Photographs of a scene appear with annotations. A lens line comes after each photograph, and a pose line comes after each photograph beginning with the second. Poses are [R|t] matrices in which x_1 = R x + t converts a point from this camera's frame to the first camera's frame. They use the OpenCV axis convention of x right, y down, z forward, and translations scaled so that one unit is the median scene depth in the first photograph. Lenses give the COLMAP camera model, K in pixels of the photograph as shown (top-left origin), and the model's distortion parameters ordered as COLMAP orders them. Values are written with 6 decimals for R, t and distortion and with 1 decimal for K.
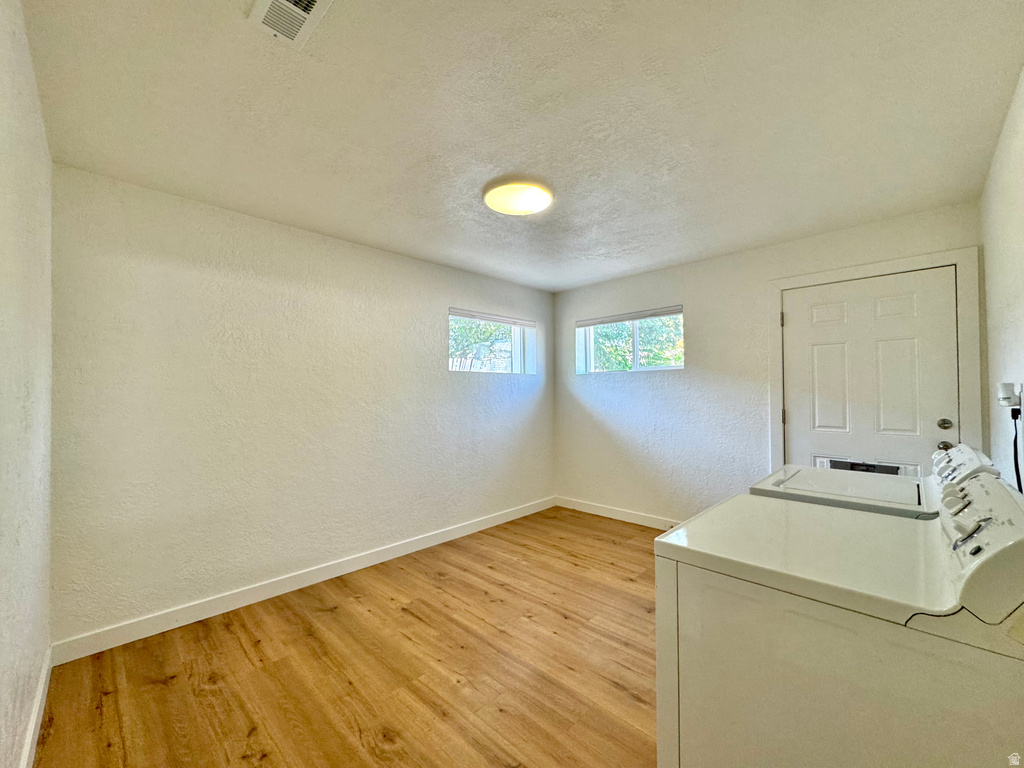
lens RADIAL K [[408.7, 0, 512.0], [0, 408.7, 384.0], [0, 0, 1]] dist [-0.006344, 0.000122]
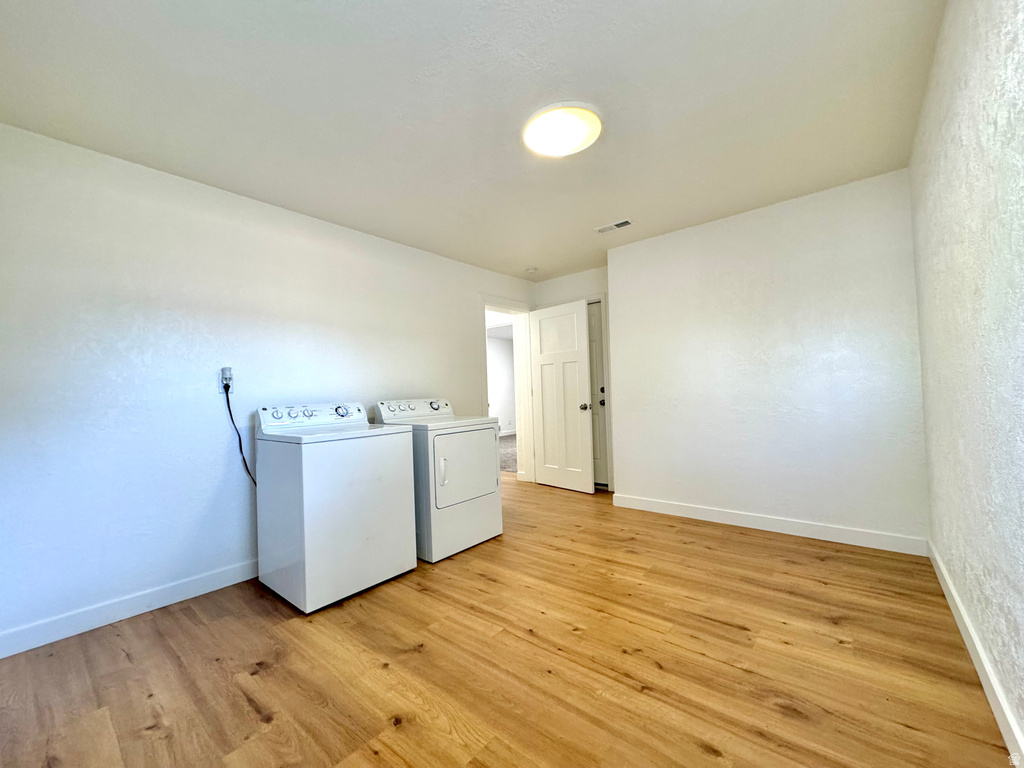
lens RADIAL K [[408.7, 0, 512.0], [0, 408.7, 384.0], [0, 0, 1]] dist [-0.006344, 0.000122]
pose [[-0.996396, 0.041232, -0.074126, 0.212446], [0.044401, 0.998146, -0.041630, 0.121144], [0.072272, -0.044771, -0.996380, 1.846531]]
